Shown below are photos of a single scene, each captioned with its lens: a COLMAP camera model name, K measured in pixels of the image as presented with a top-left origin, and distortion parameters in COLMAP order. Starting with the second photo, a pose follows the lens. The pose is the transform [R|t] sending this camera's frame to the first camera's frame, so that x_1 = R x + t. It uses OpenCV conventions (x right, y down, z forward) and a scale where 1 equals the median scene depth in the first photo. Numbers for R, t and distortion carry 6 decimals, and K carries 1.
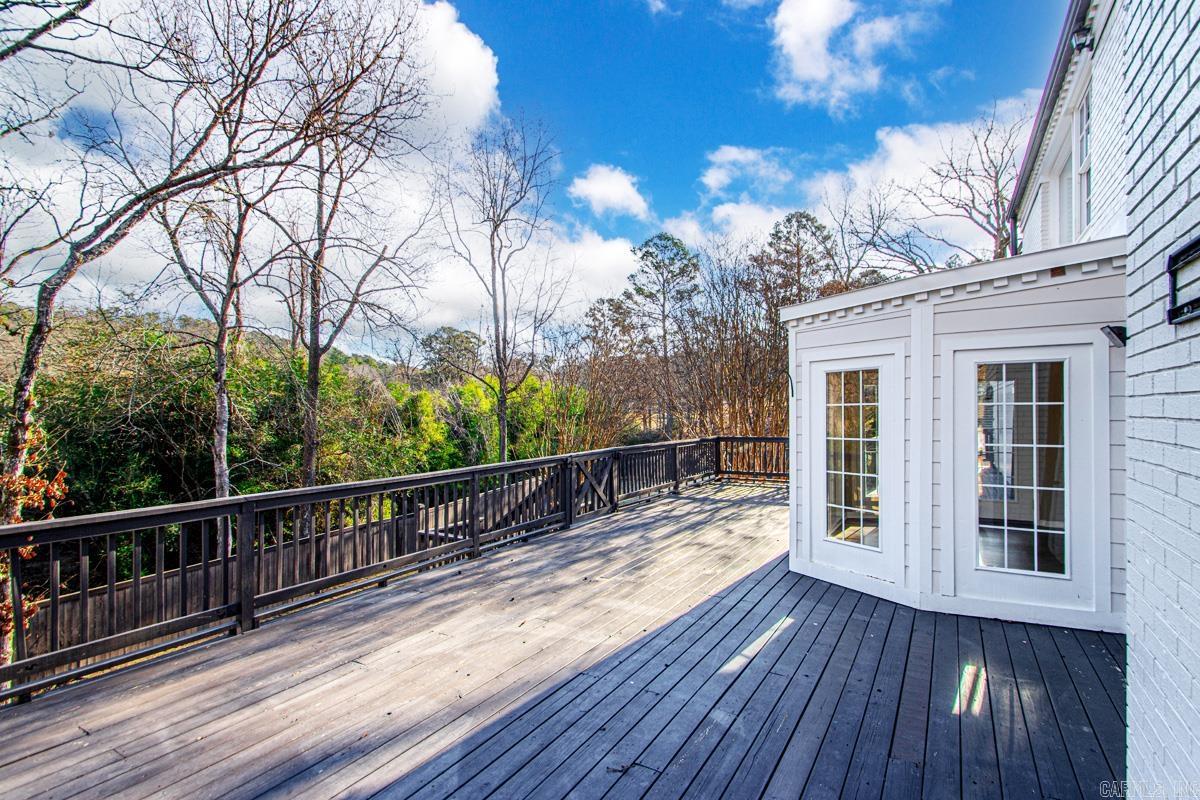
lens RADIAL K [[558.0, 0, 539.9], [0, 558.0, 408.0], [0, 0, 1]] dist [0.025003, -0.011330]
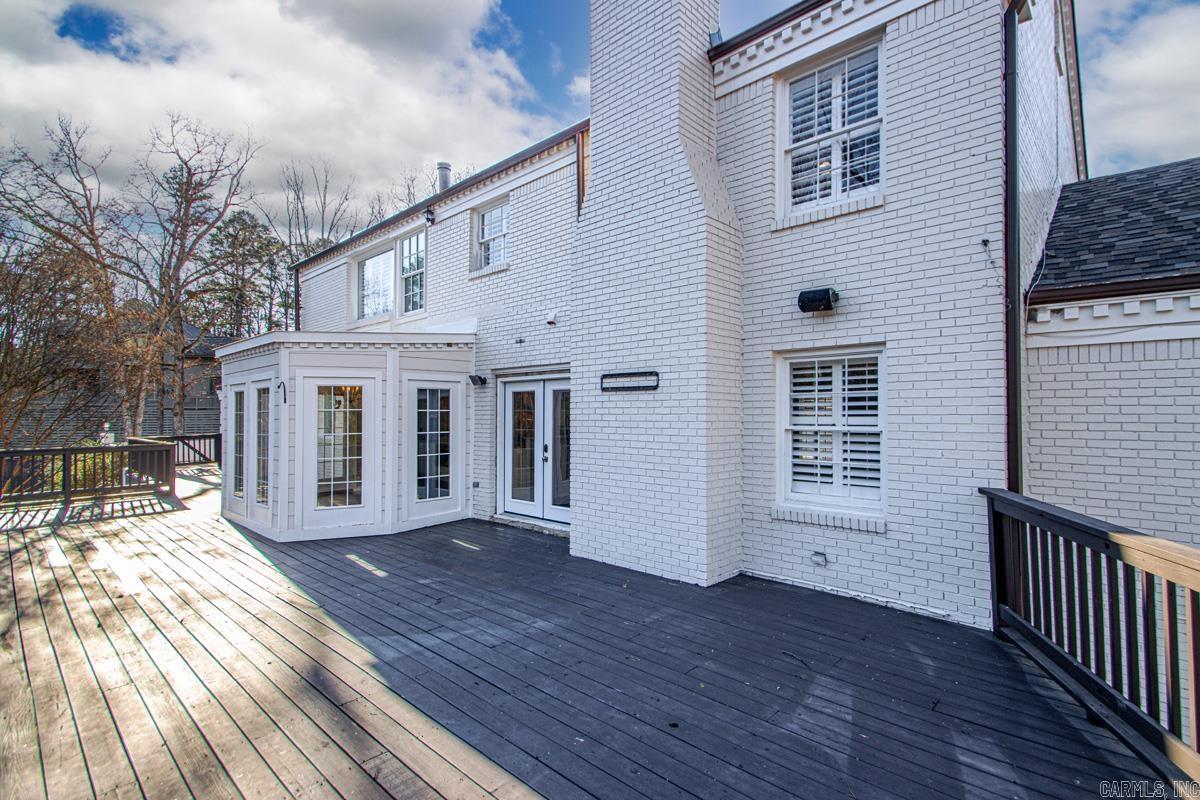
lens RADIAL K [[558.0, 0, 606.7], [0, 558.0, 401.2], [0, 0, 1]] dist [0.025003, -0.011330]
pose [[0.224675, 0.026245, 0.974080, -0.603588], [-0.003274, 0.999652, -0.026179, 0.006293], [-0.974428, 0.002693, 0.224682, 0.010921]]
